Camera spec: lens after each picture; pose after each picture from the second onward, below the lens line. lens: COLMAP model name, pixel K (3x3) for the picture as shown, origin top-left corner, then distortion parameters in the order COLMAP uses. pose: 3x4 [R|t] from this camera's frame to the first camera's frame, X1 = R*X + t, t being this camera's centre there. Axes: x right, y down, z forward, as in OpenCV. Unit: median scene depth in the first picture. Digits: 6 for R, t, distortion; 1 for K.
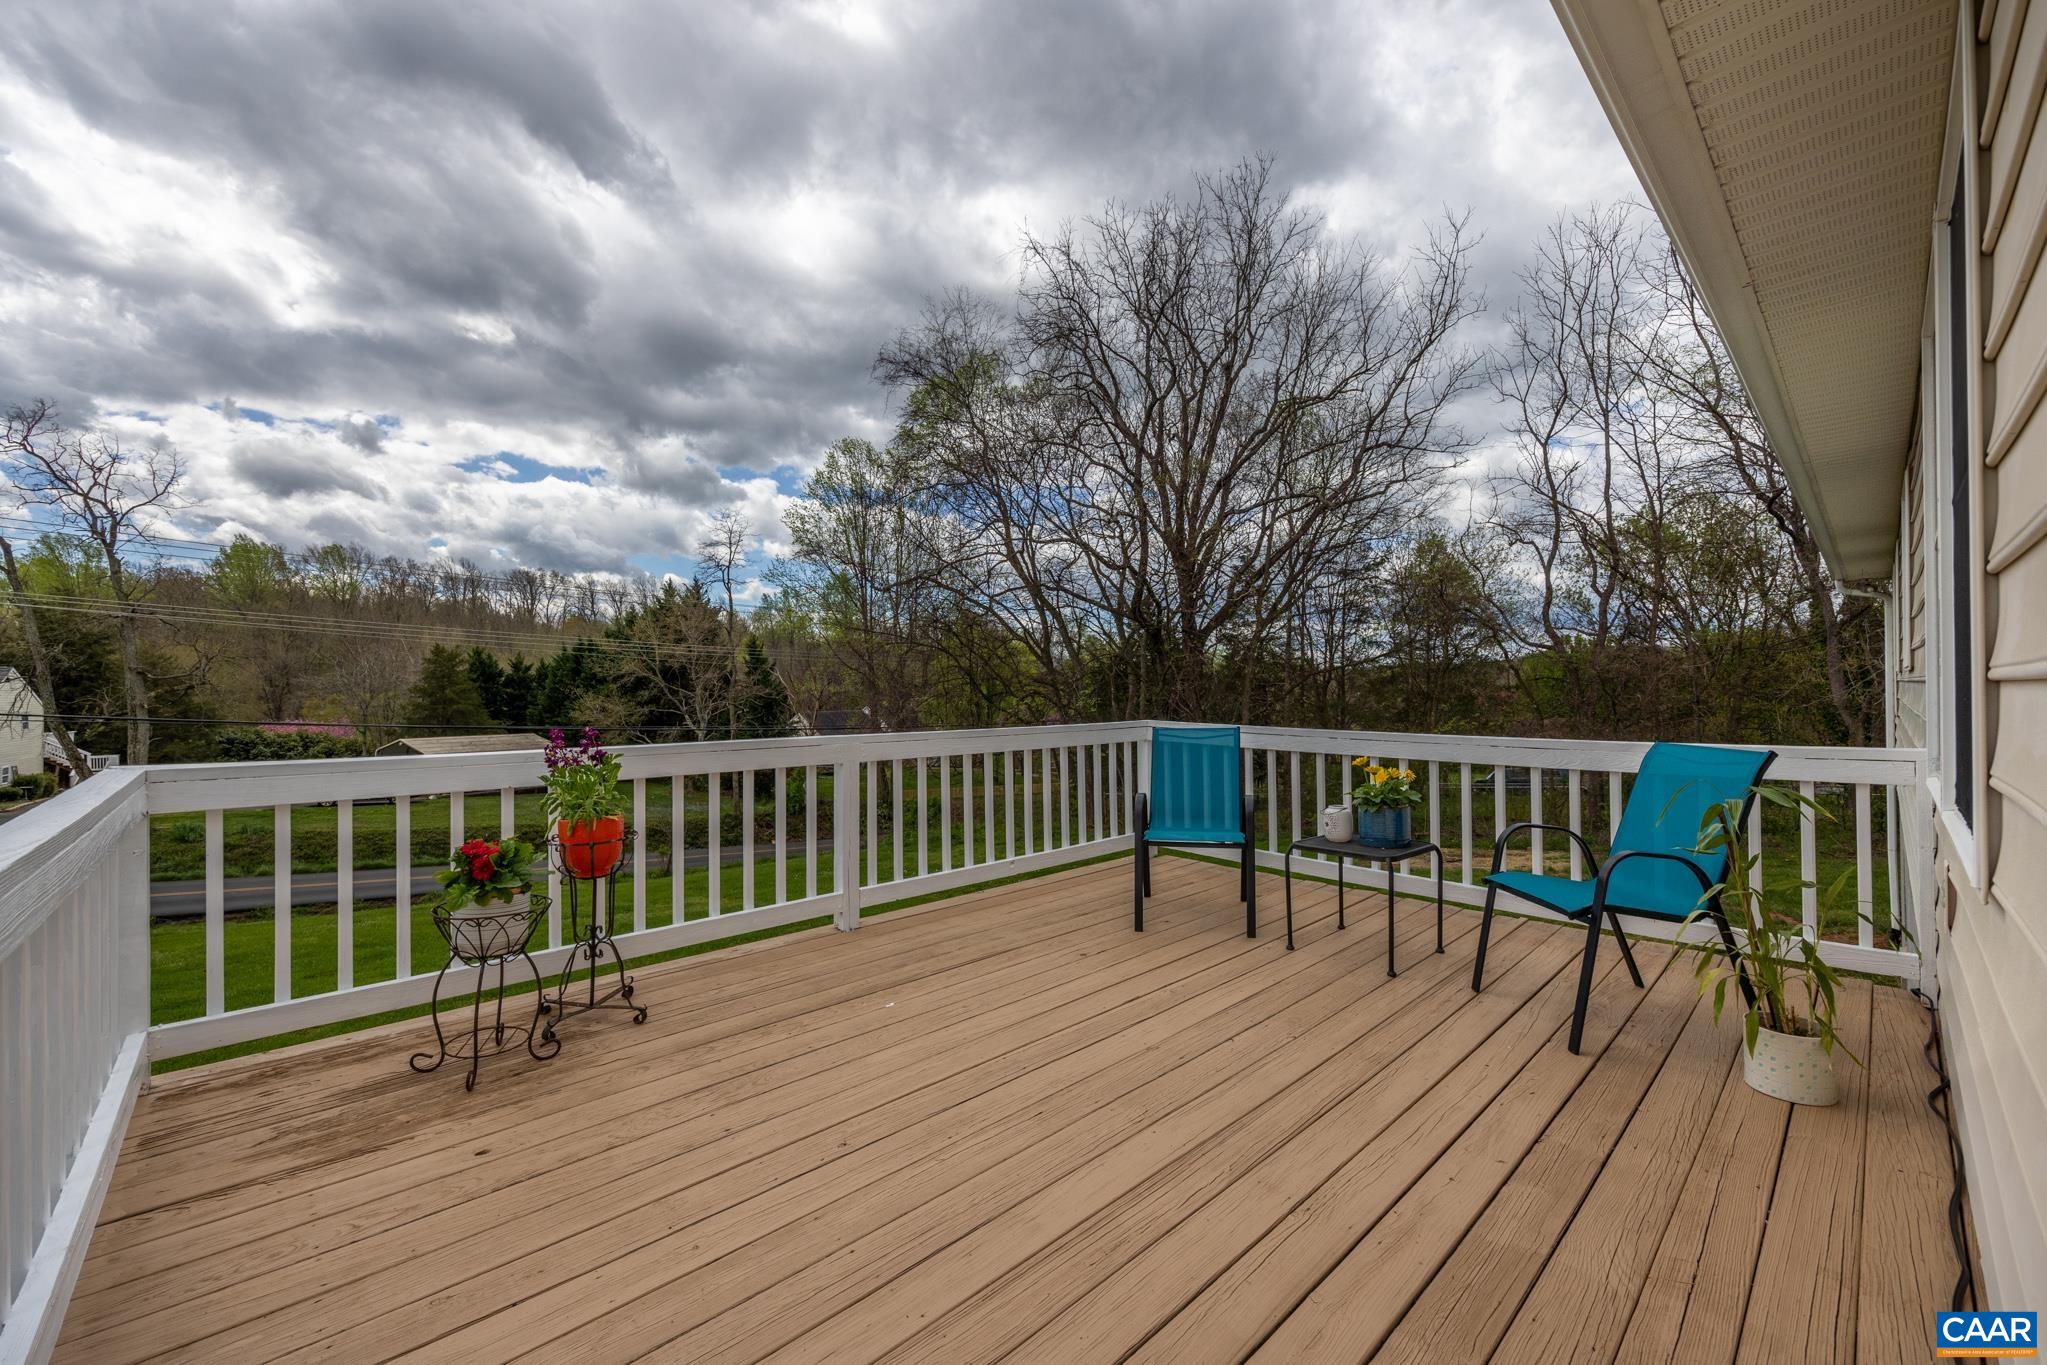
lens RADIAL K [[814.4, 0, 1023.5], [0, 814.4, 682.5], [0, 0, 1]] dist [0.001030, 0.000311]
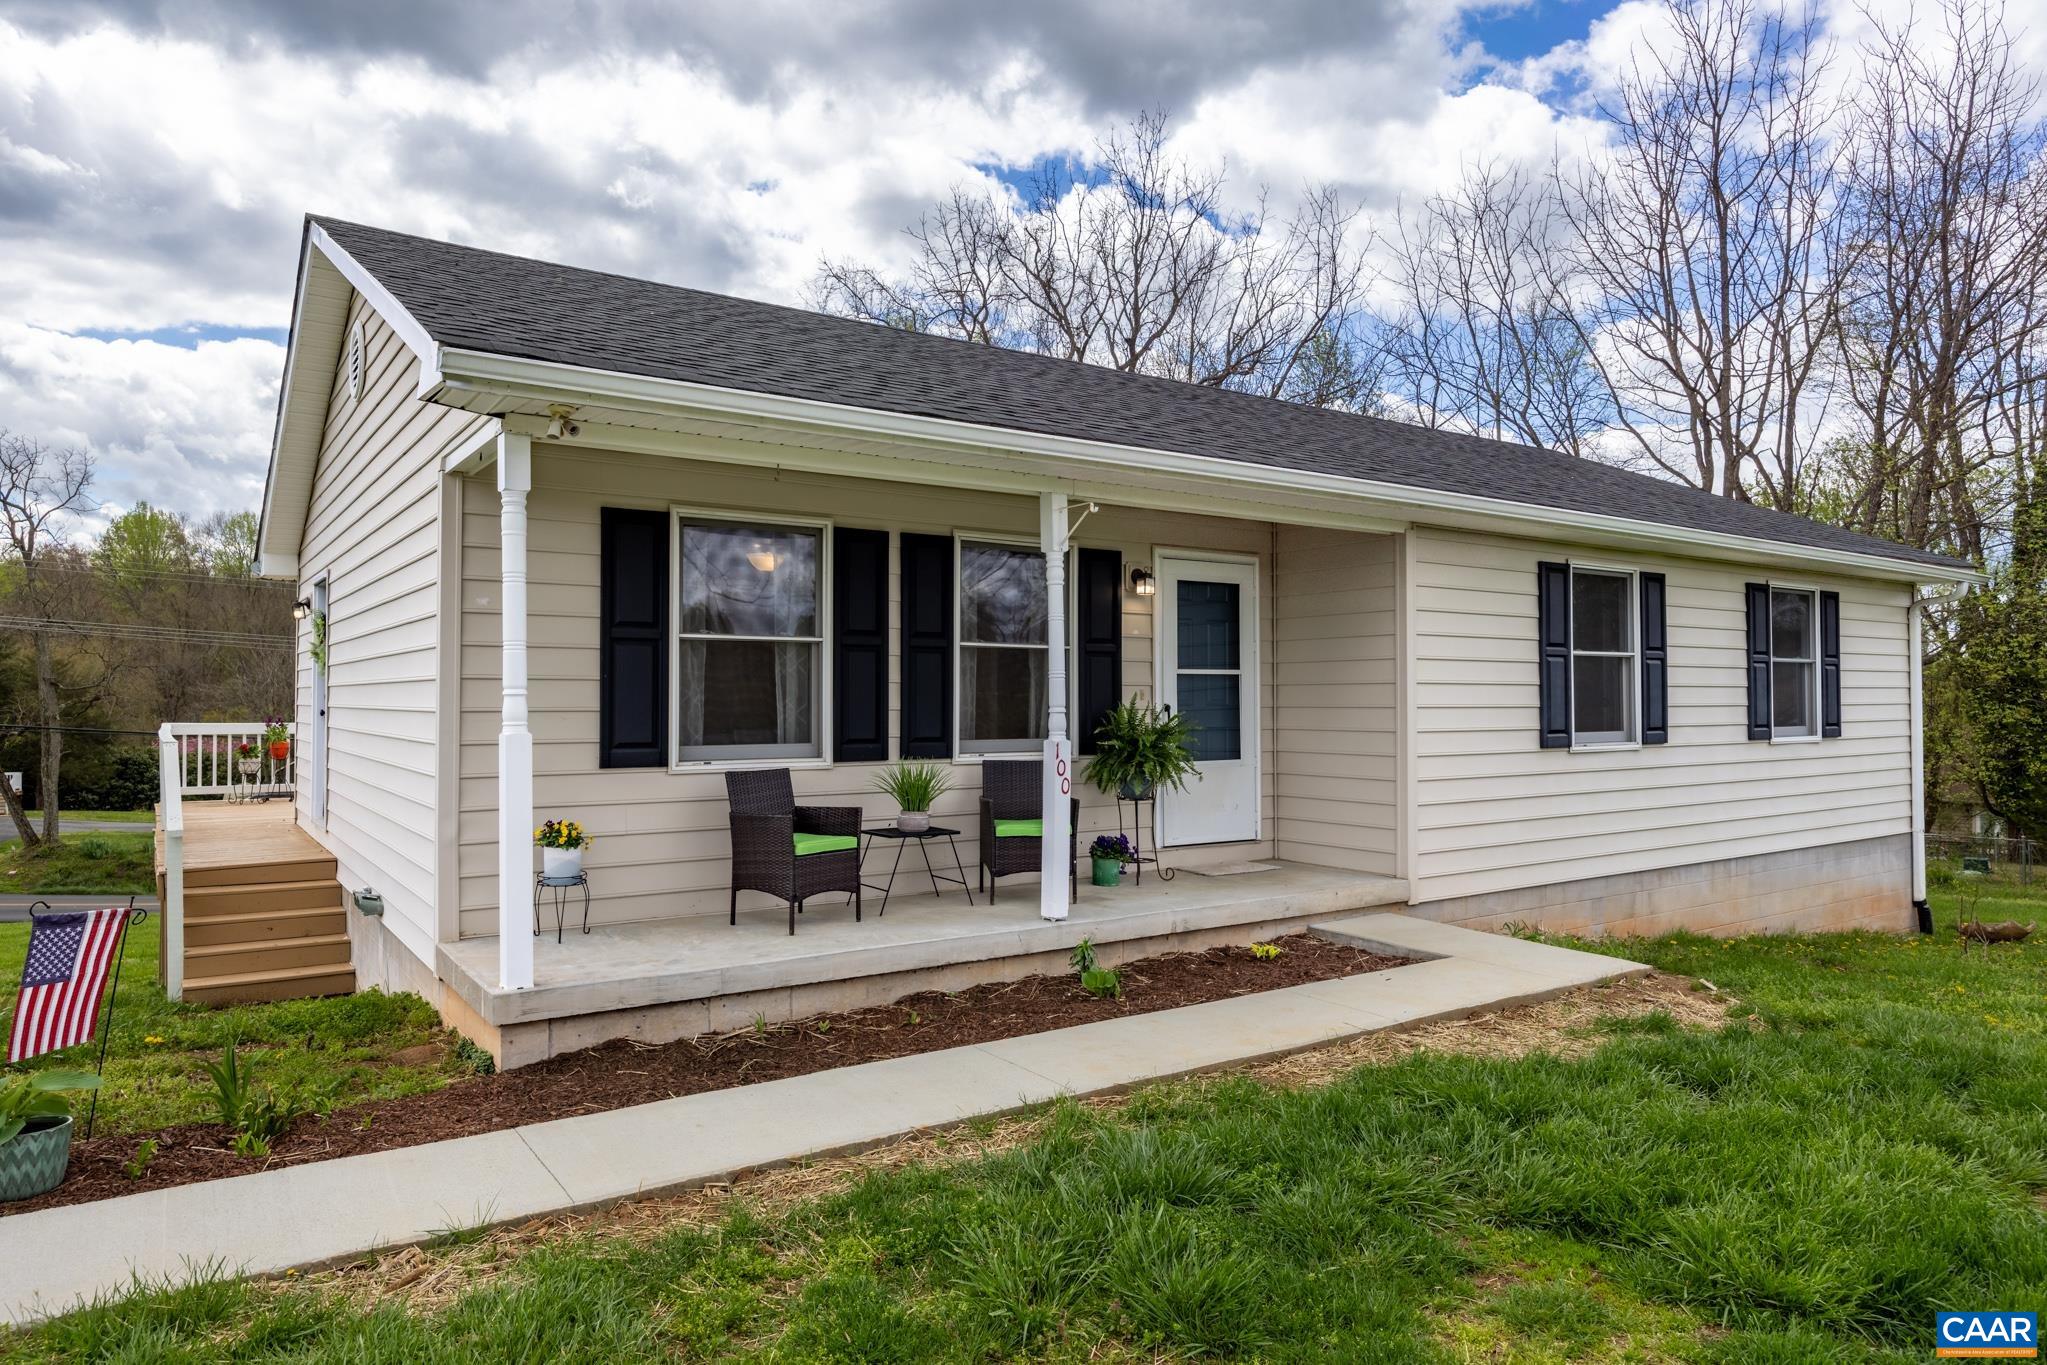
lens RADIAL K [[1264.1, 0, 995.3], [0, 1264.1, 678.6], [0, 0, 1]] dist [-0.003621, 0.003157]
pose [[0.986853, 0.001801, -0.161610, 0.116471], [-0.003810, 0.999919, -0.012121, -0.001571], [0.161575, 0.012578, 0.986780, -0.132593]]
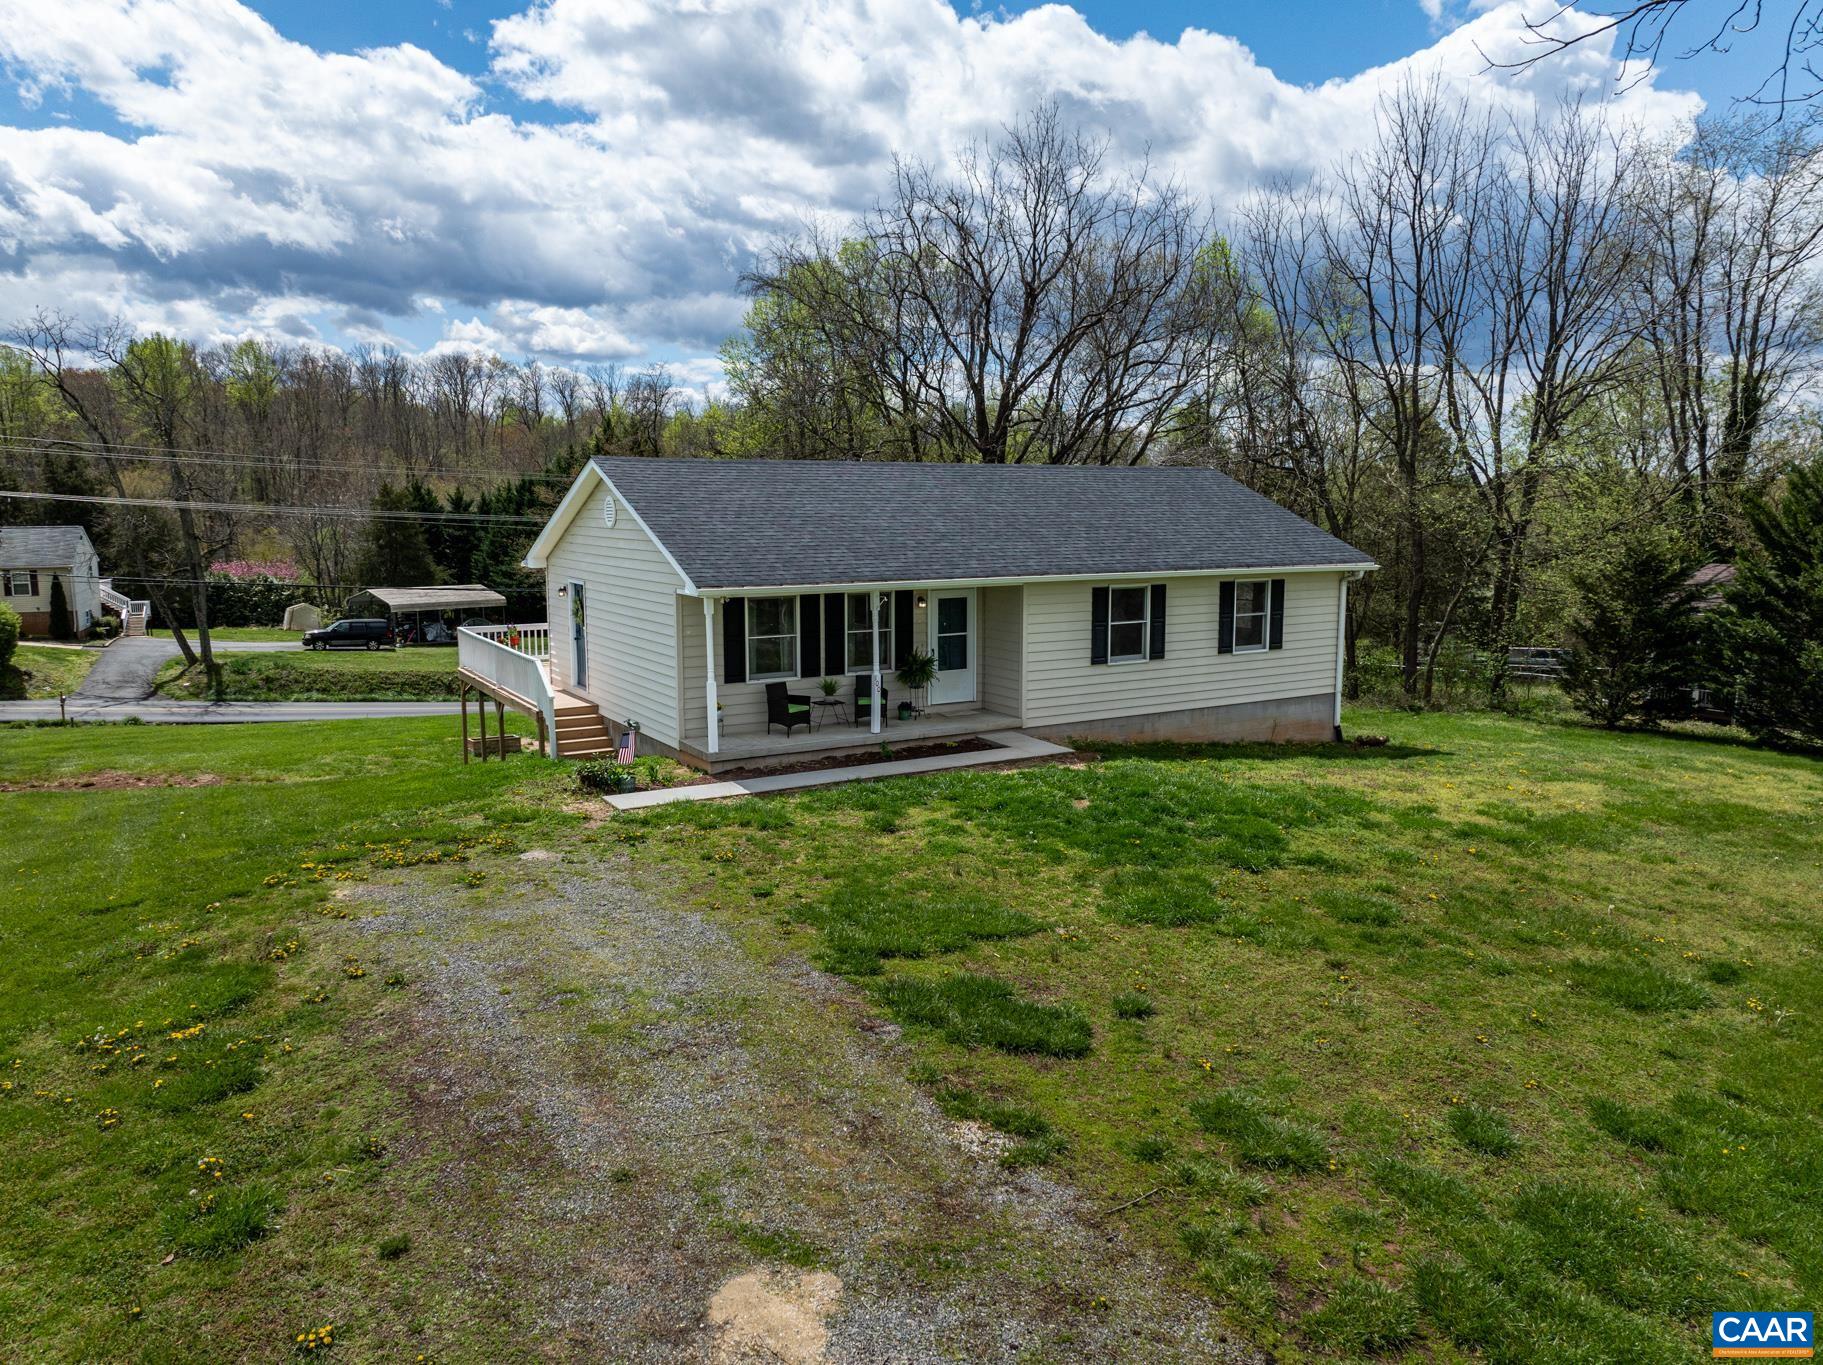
lens RADIAL K [[1281.3, 0, 911.5], [0, 1281.3, 682.5], [0, 0, 1]] dist [-0.029282, -0.000249]
pose [[0.978284, 0.033642, -0.204518, 0.166453], [-0.003538, 0.989306, 0.145811, -0.034286], [0.207236, -0.141921, 0.967942, -0.295015]]
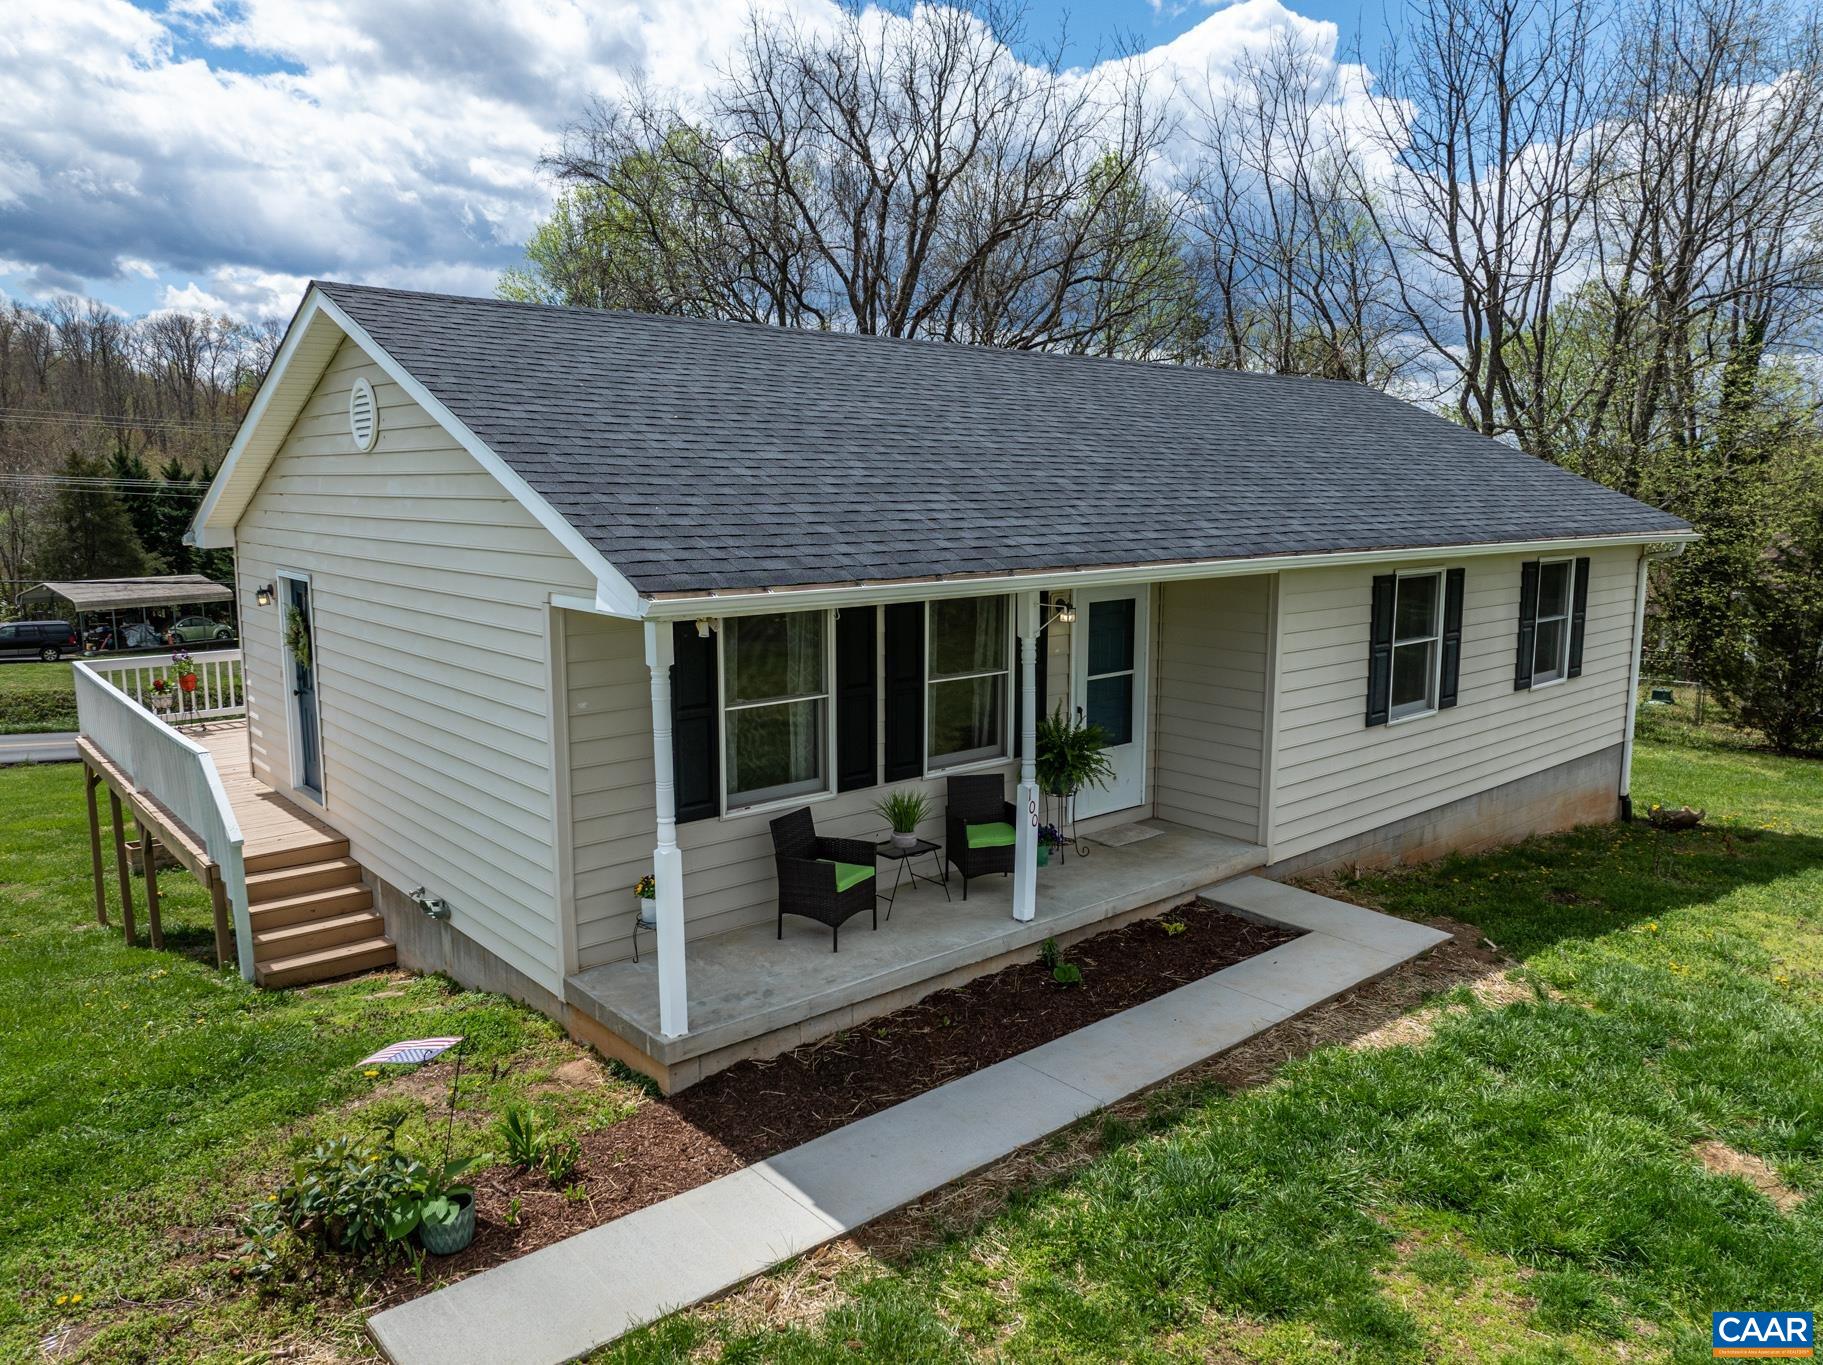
lens RADIAL K [[1281.3, 0, 911.5], [0, 1281.3, 682.5], [0, 0, 1]] dist [-0.029282, -0.000249]
pose [[0.999286, 0.011892, -0.035851, 0.100482], [-0.006071, 0.987375, 0.158285, -0.024563], [0.037281, -0.157954, 0.986742, -0.154788]]
